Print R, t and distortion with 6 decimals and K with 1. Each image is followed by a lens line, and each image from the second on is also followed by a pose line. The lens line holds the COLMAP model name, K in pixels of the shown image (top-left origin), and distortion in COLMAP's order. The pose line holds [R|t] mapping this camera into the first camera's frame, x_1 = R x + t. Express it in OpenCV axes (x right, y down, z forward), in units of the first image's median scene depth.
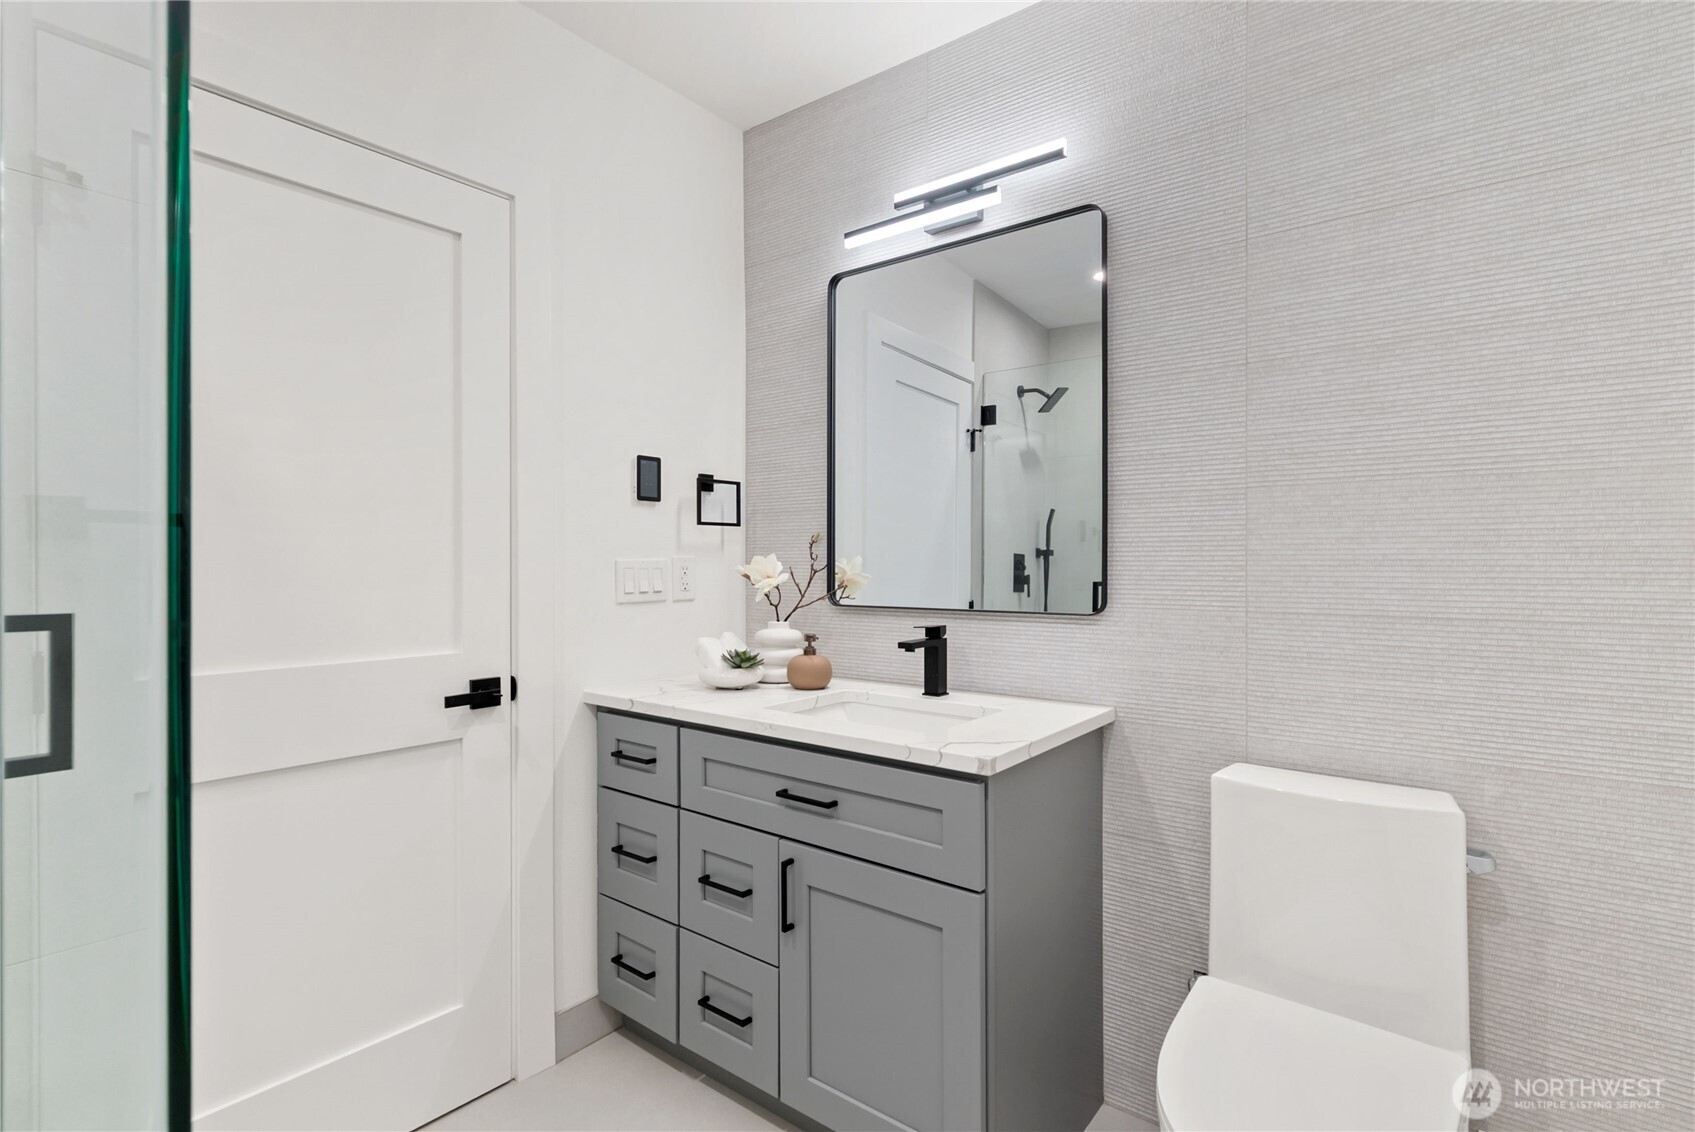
lens RADIAL K [[805.5, 0, 842.1], [0, 805.5, 560.7], [0, 0, 1]] dist [-0.001574, -0.000398]
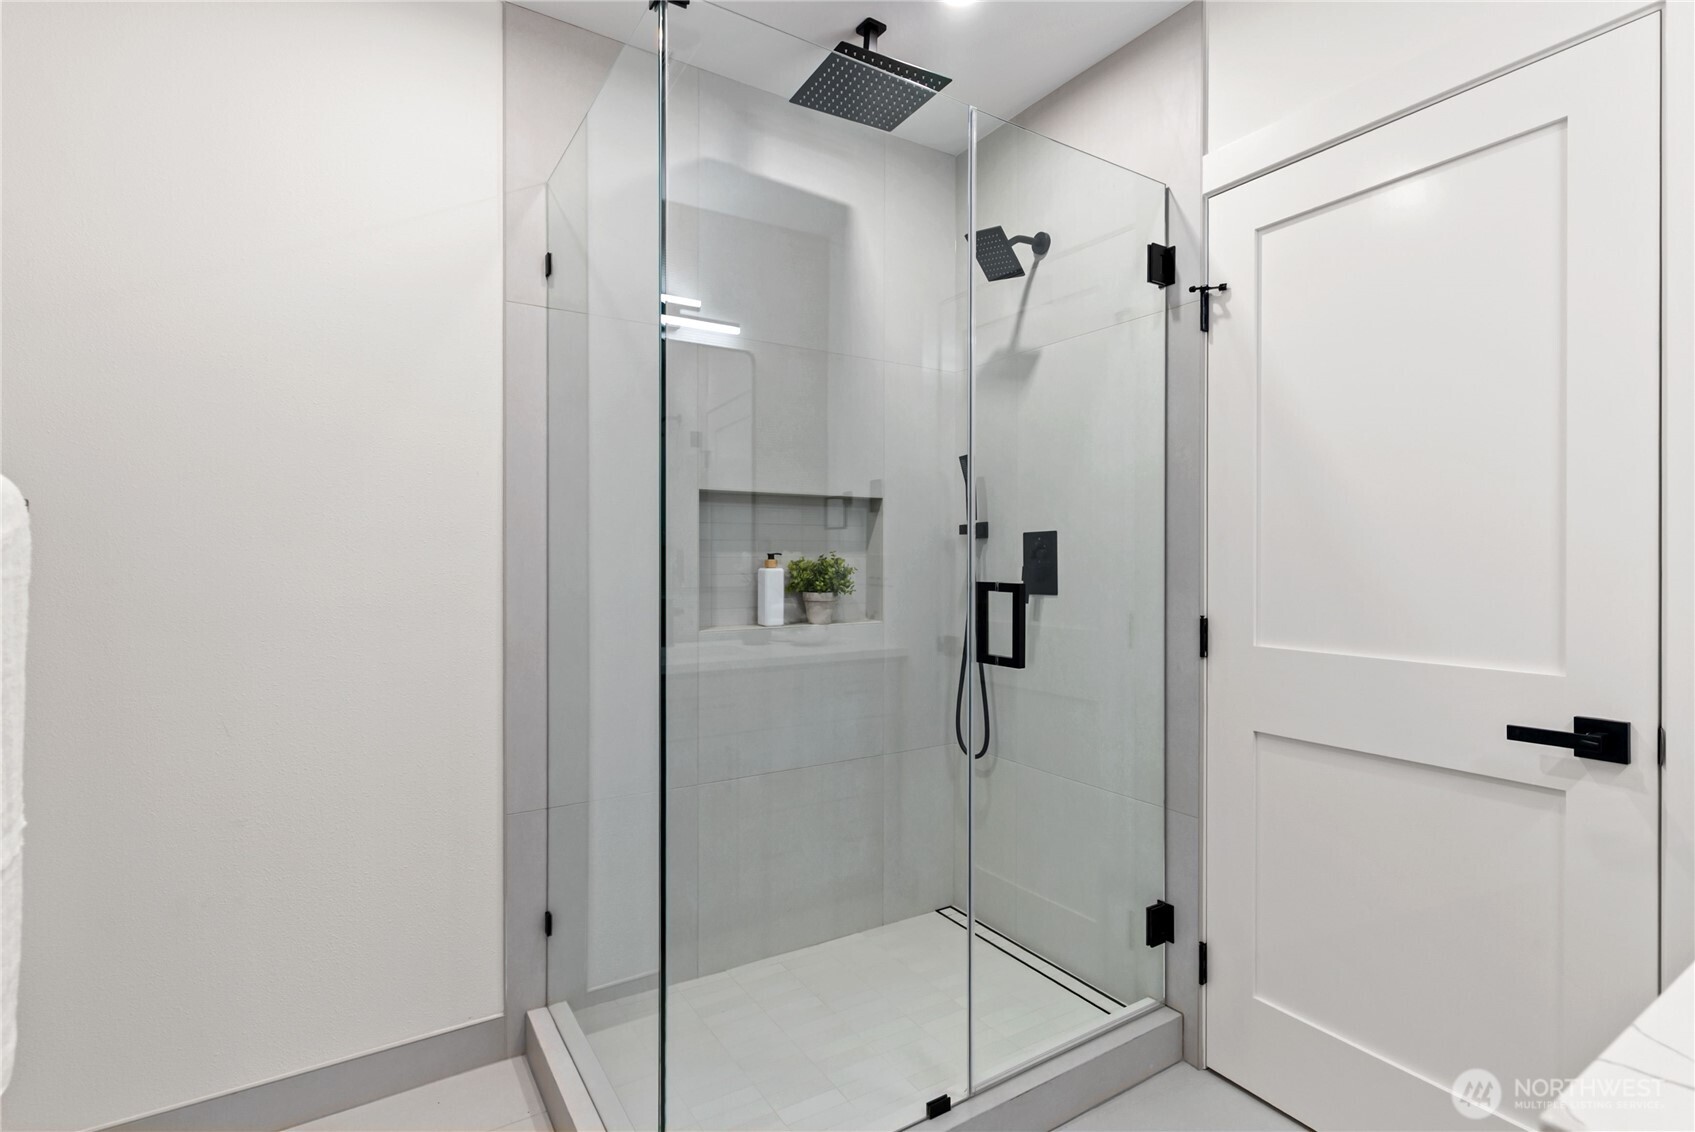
lens RADIAL K [[805.5, 0, 842.1], [0, 805.5, 560.7], [0, 0, 1]] dist [-0.001574, -0.000398]
pose [[-0.343447, 0.002894, -0.939168, 0.464022], [0.003583, 0.999992, 0.001772, 0.002406], [0.939165, -0.002756, -0.343454, 0.627476]]
